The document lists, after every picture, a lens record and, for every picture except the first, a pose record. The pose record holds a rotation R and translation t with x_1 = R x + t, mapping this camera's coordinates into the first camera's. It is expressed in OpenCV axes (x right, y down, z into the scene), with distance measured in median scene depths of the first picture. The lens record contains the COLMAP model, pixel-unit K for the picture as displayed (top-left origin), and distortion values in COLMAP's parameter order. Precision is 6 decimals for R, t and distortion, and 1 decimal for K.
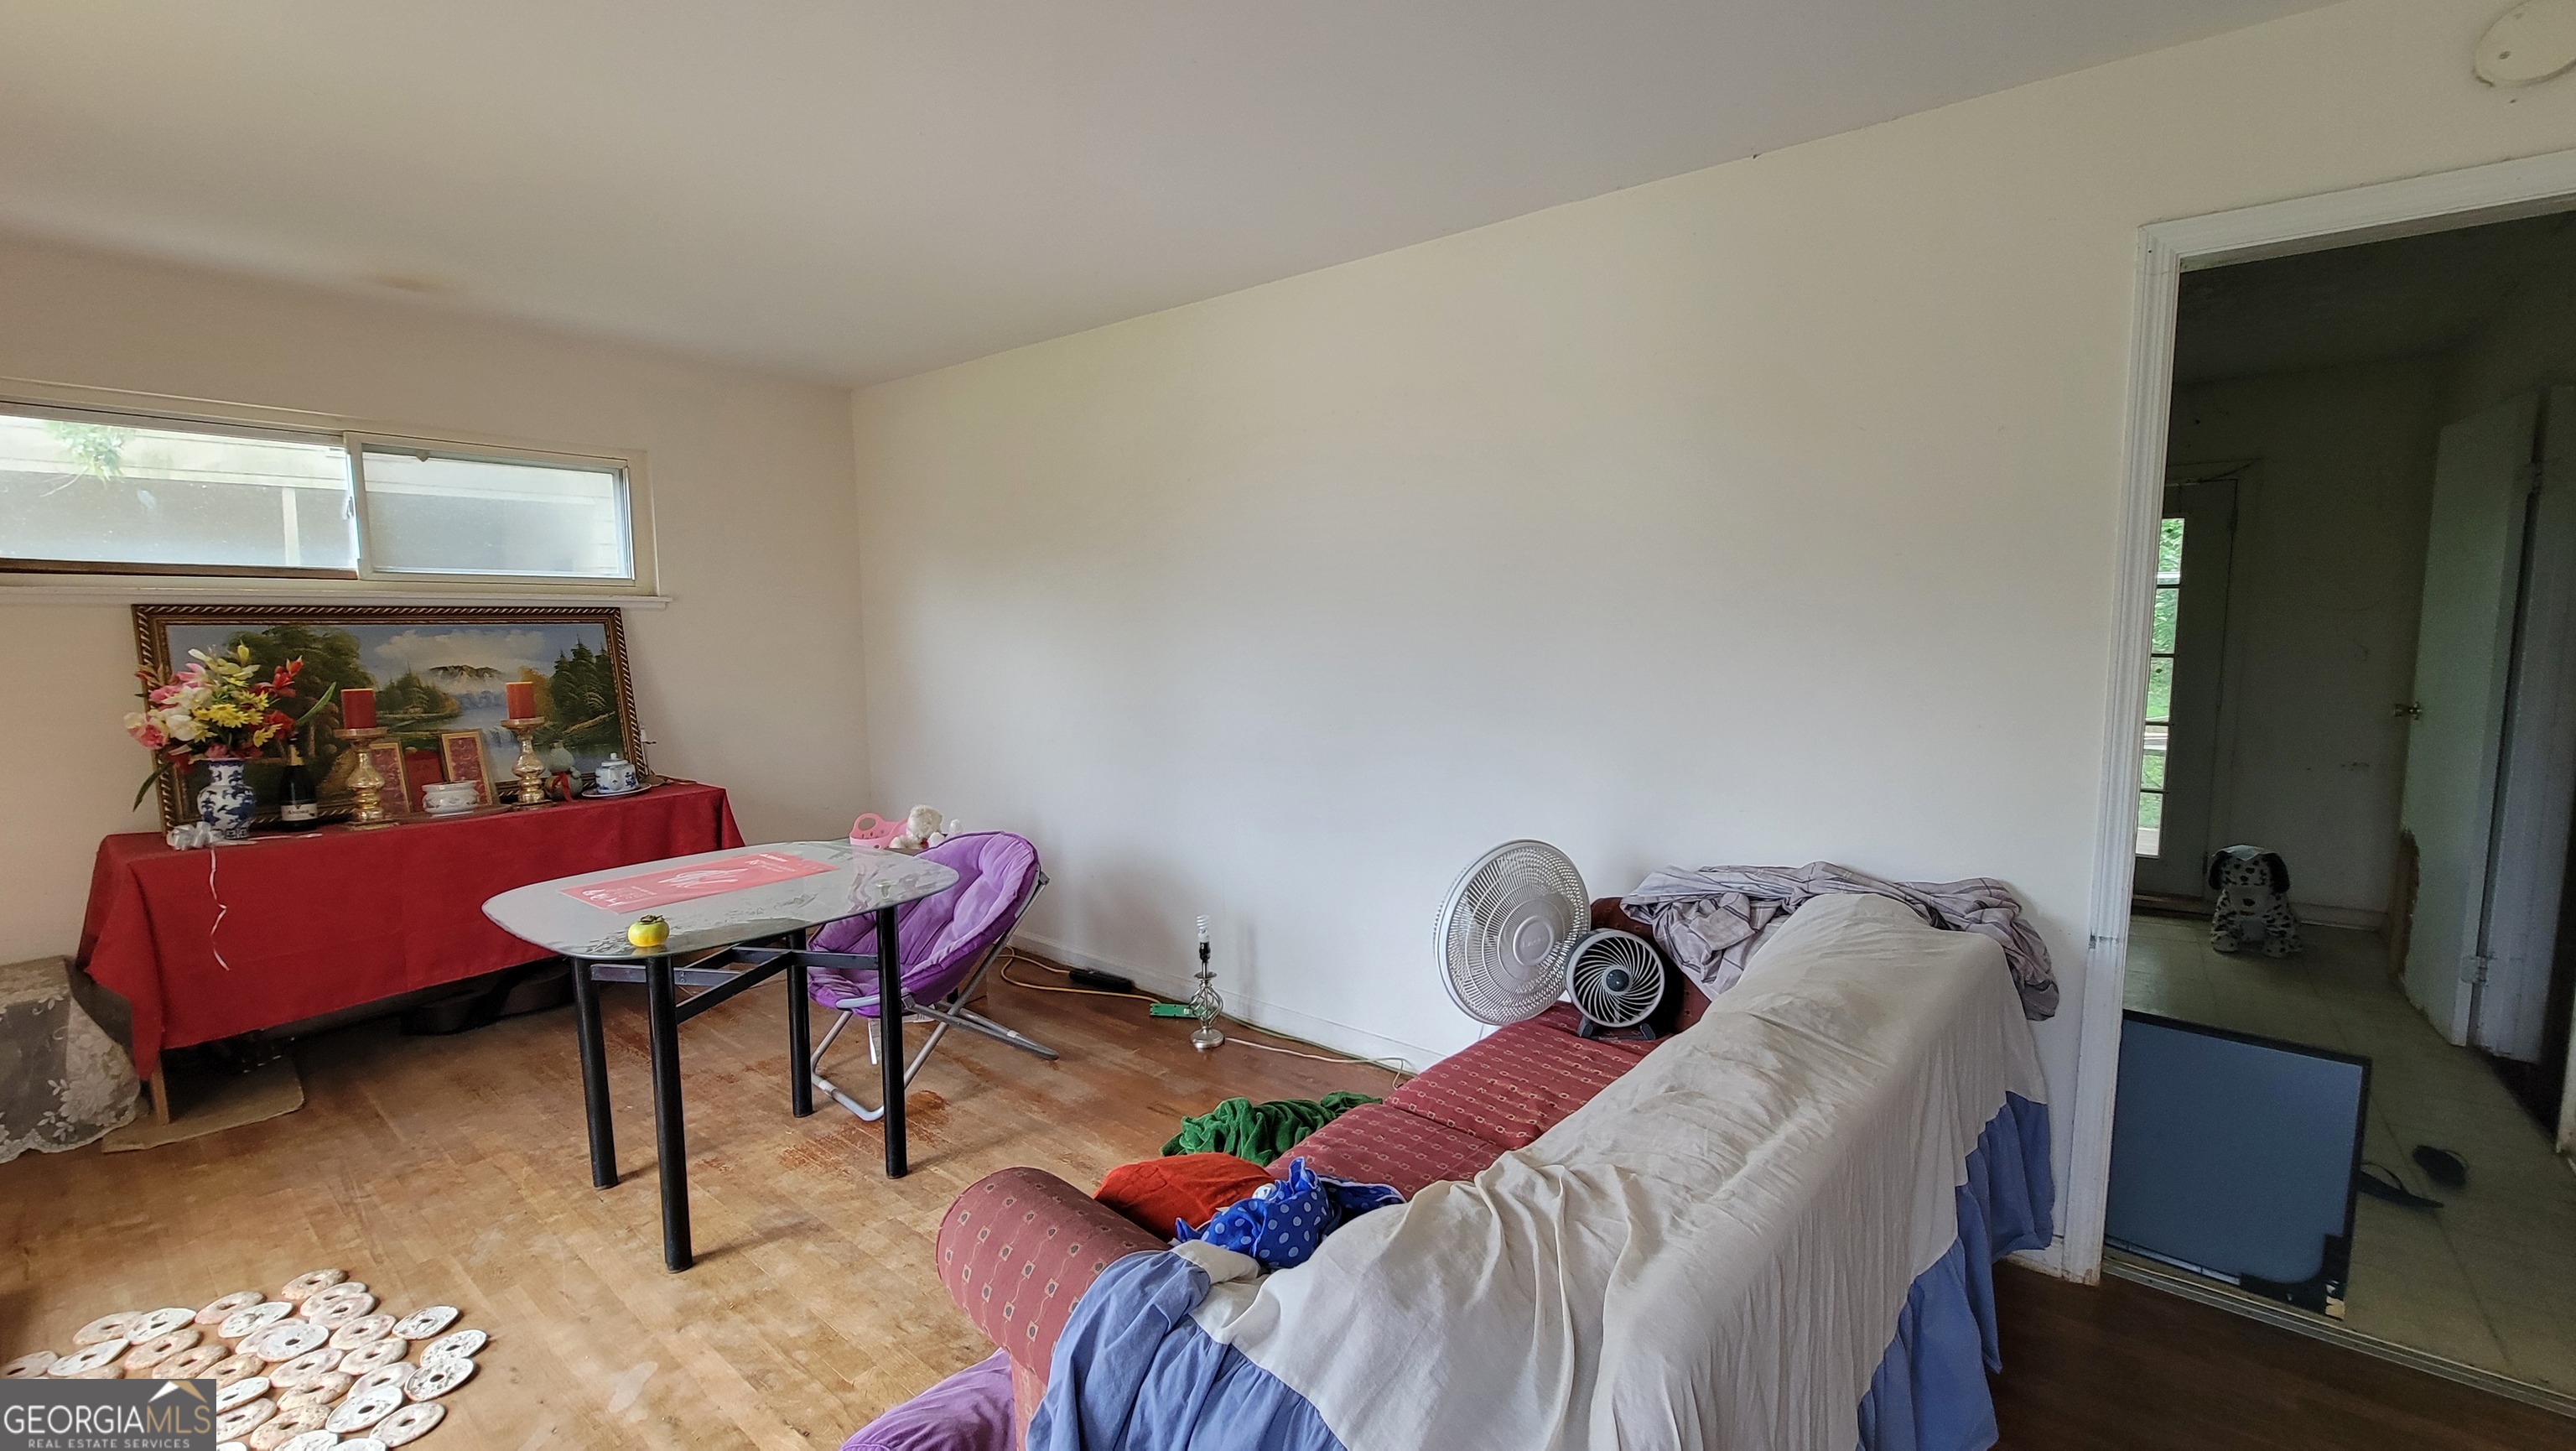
lens RADIAL K [[1041.6, 0, 1288.3], [0, 1041.6, 731.3], [0, 0, 1]] dist [-0.011511, 0.003199]
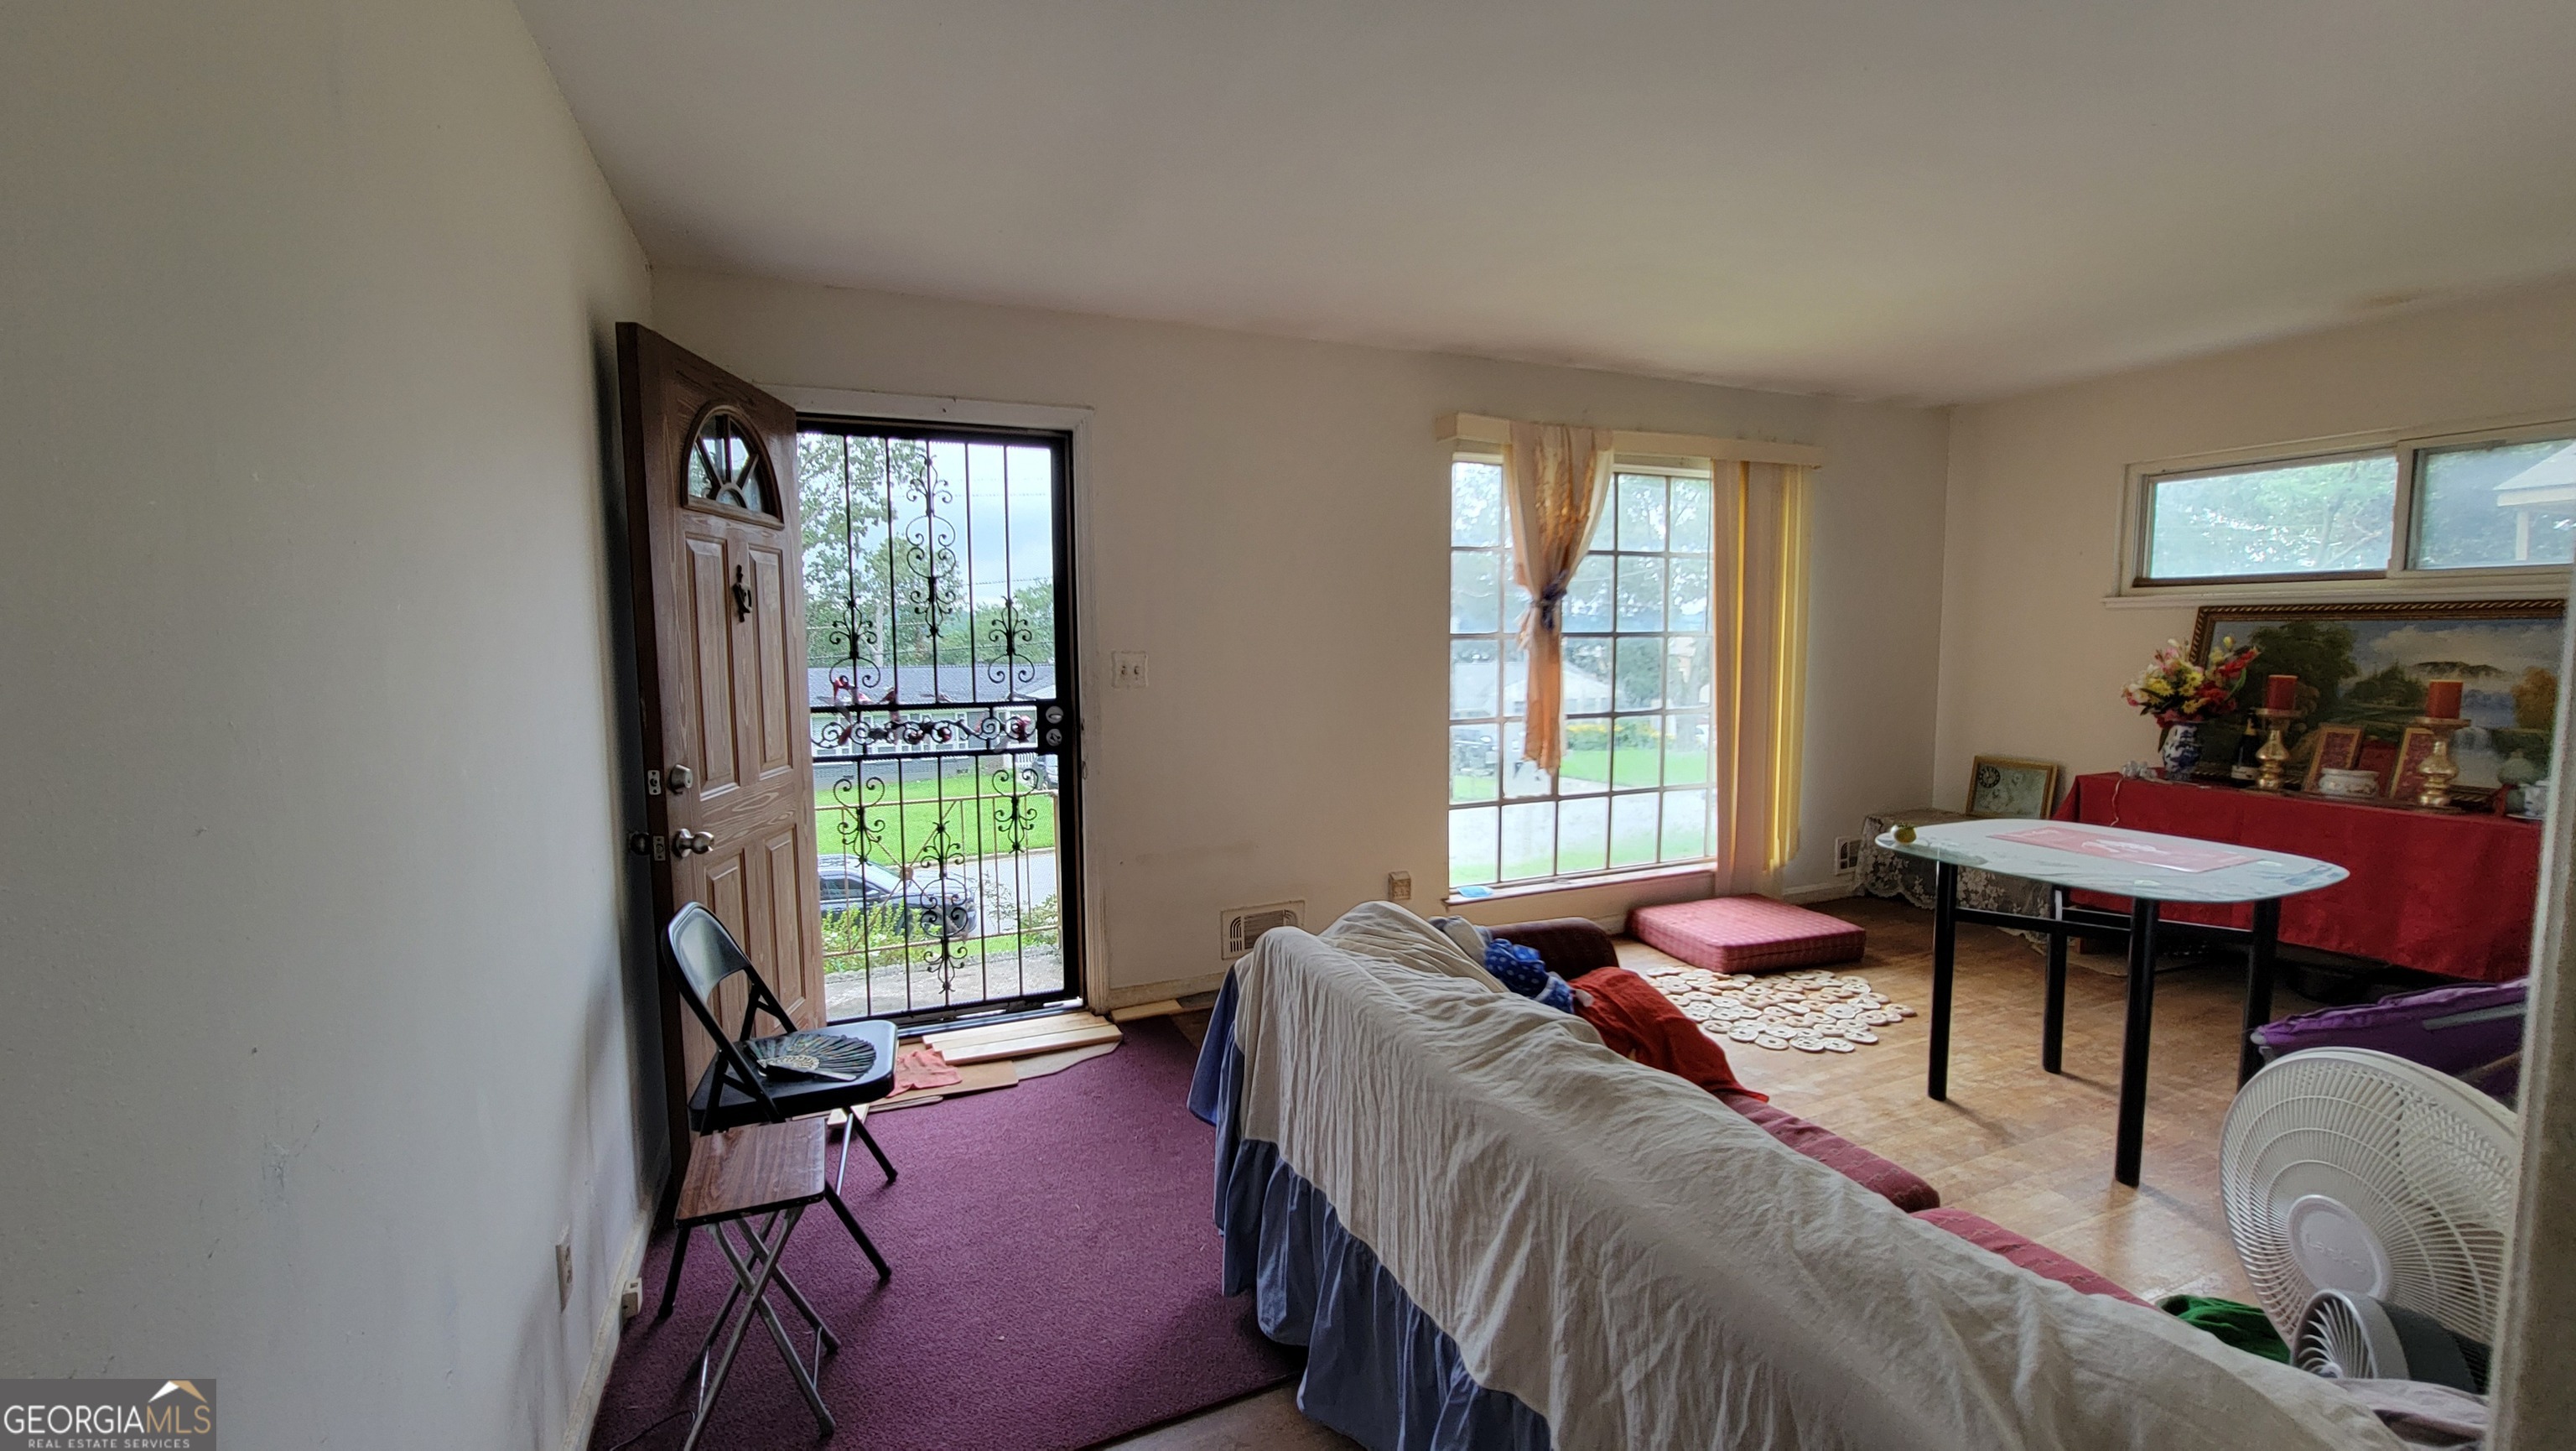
lens RADIAL K [[1041.6, 0, 1288.3], [0, 1041.6, 731.3], [0, 0, 1]] dist [-0.011511, 0.003199]
pose [[-0.480220, 0.089204, -0.872600, 0.626536], [-0.083492, 0.985650, 0.146709, -0.053063], [0.873166, 0.143308, -0.465881, 0.538735]]
